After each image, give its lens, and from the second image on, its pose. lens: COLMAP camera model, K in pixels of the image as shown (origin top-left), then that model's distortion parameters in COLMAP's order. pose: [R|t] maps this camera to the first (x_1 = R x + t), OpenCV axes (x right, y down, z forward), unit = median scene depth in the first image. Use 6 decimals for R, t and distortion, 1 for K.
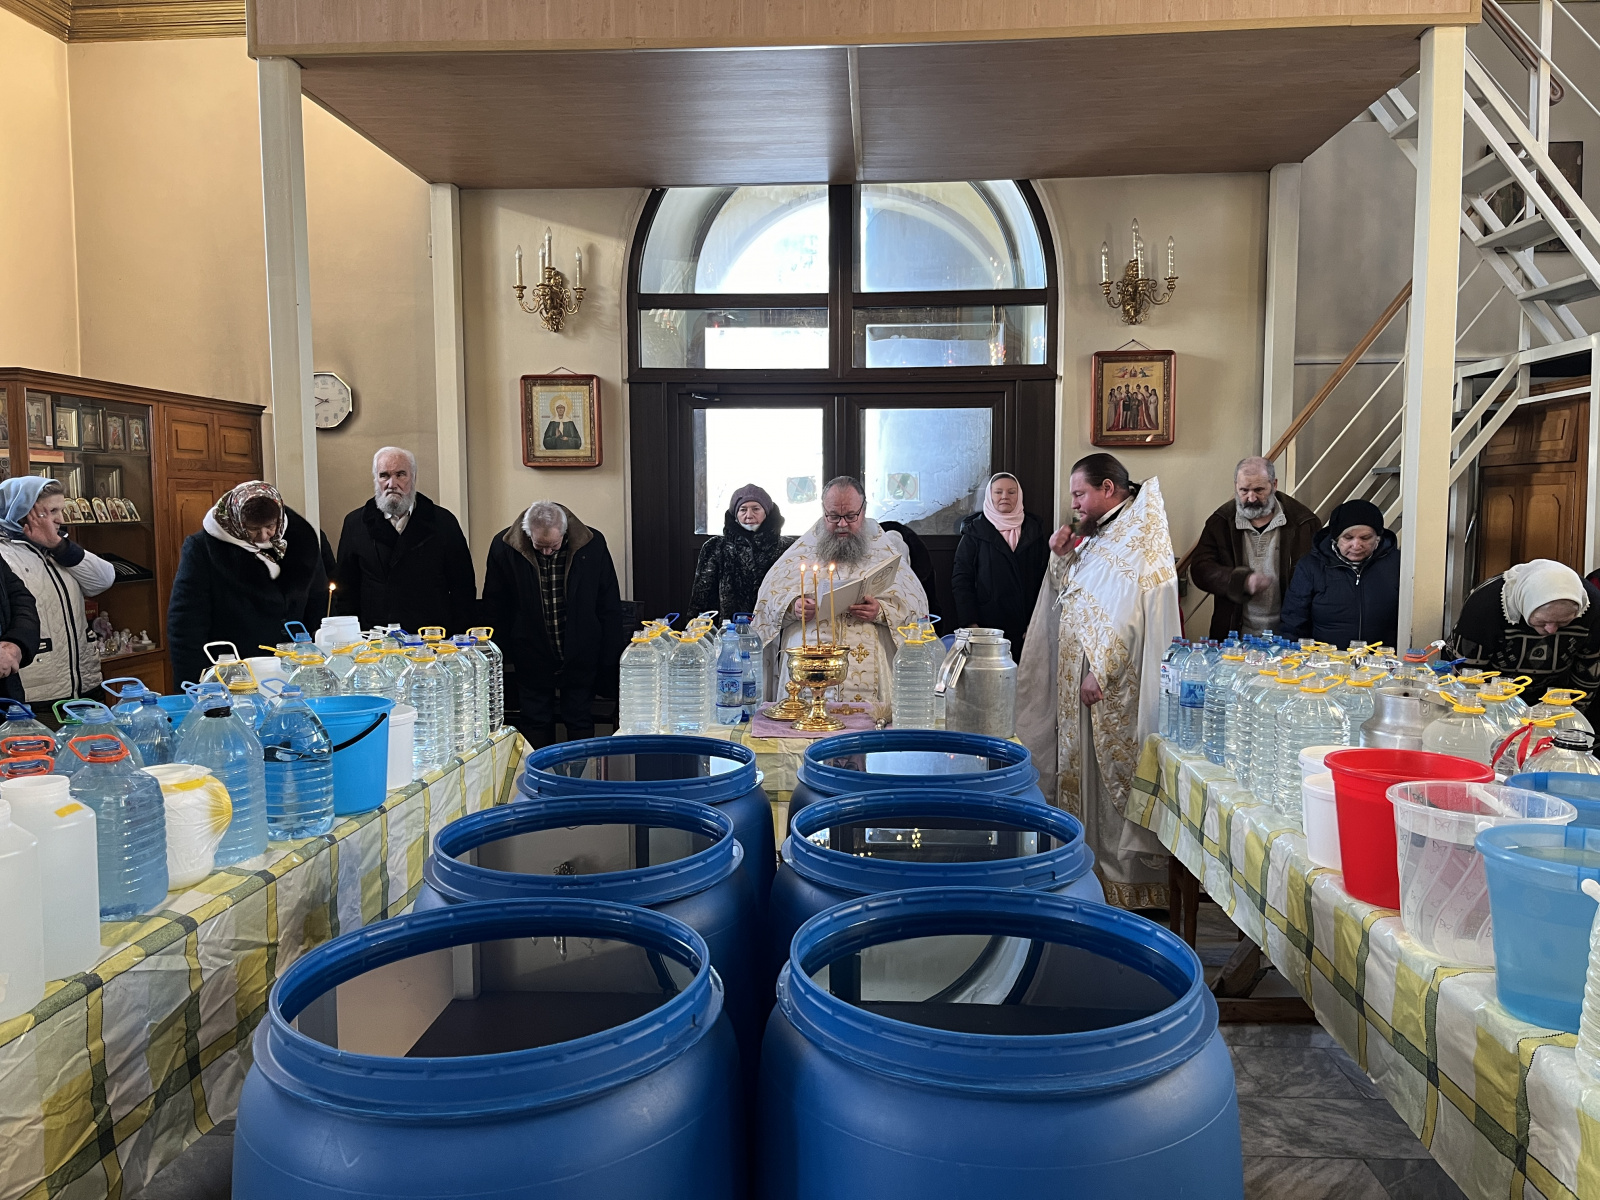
lens RADIAL K [[1211.1, 0, 805.3], [0, 1211.1, 601.8], [0, 0, 1]] dist [0.050957, -0.071901]
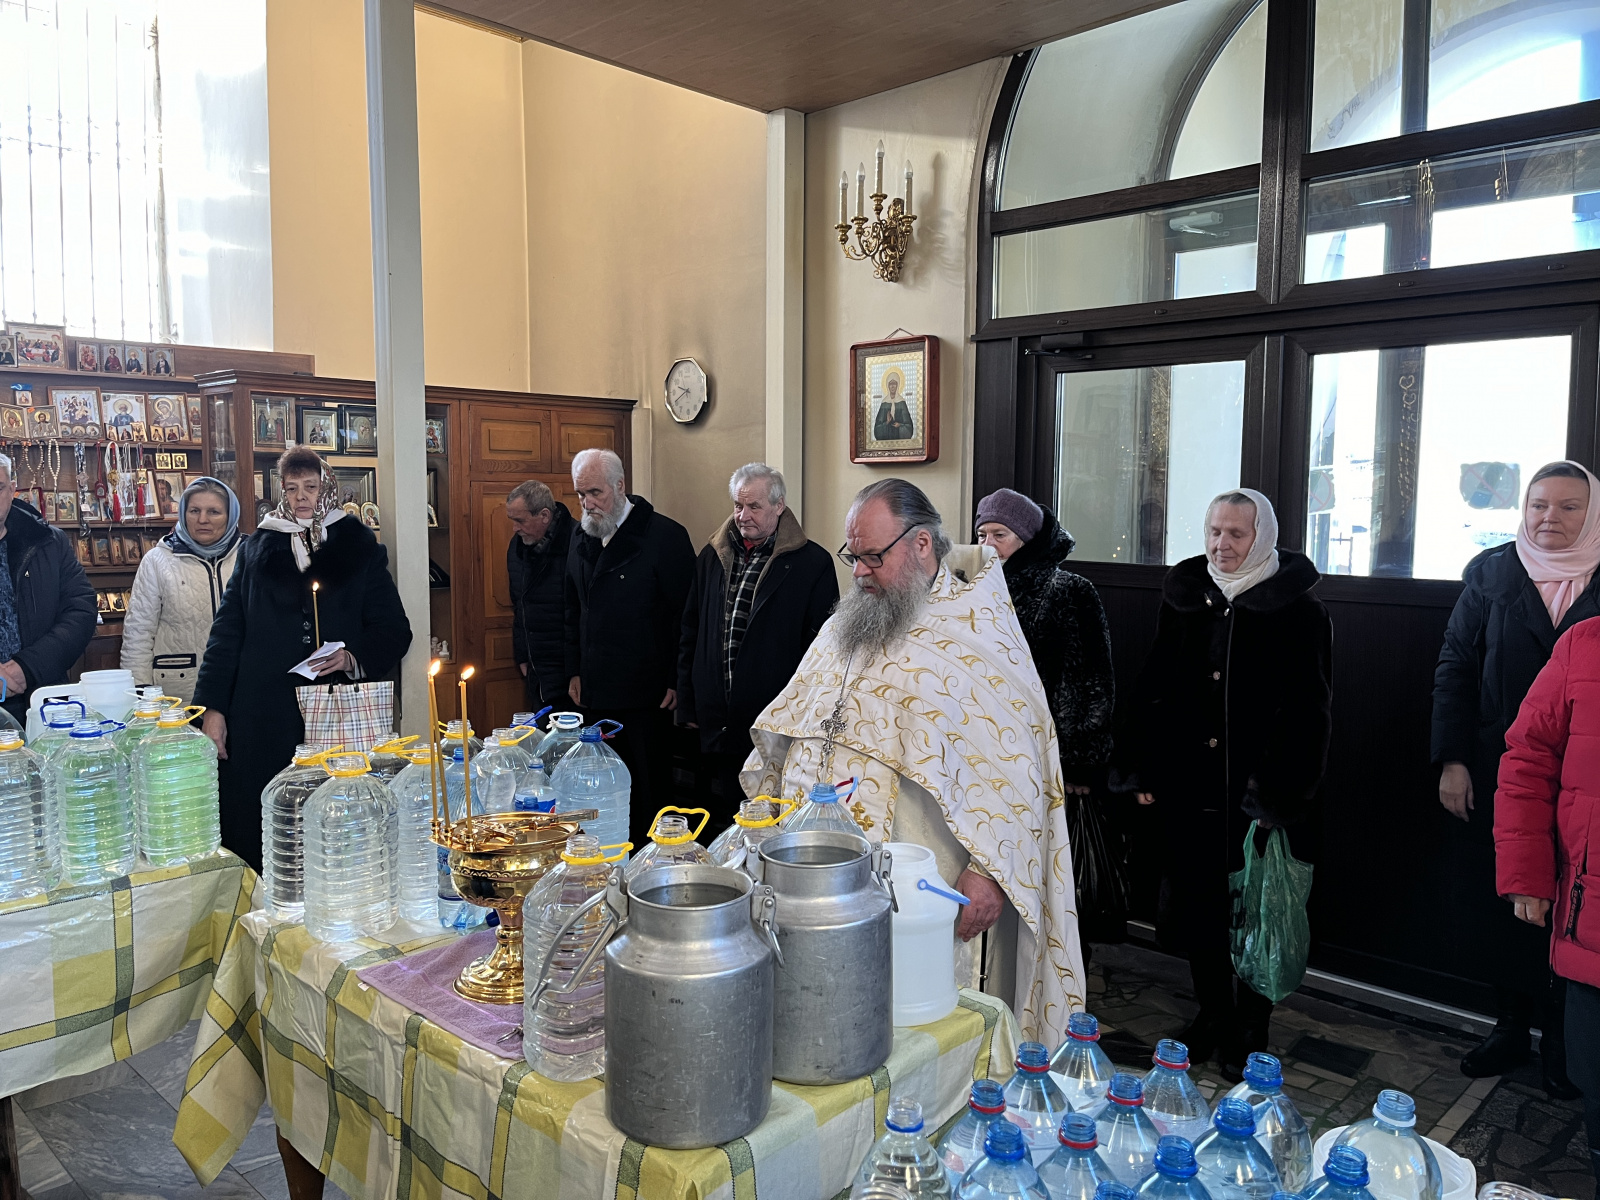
lens RADIAL K [[1211.1, 0, 795.3], [0, 1211.1, 588.4], [0, 0, 1]] dist [0.050957, -0.071901]
pose [[0.749723, 0.058123, -0.659194, 0.249267], [-0.060484, 0.997984, 0.019205, -0.045844], [0.658982, 0.025472, 0.751728, 0.409056]]
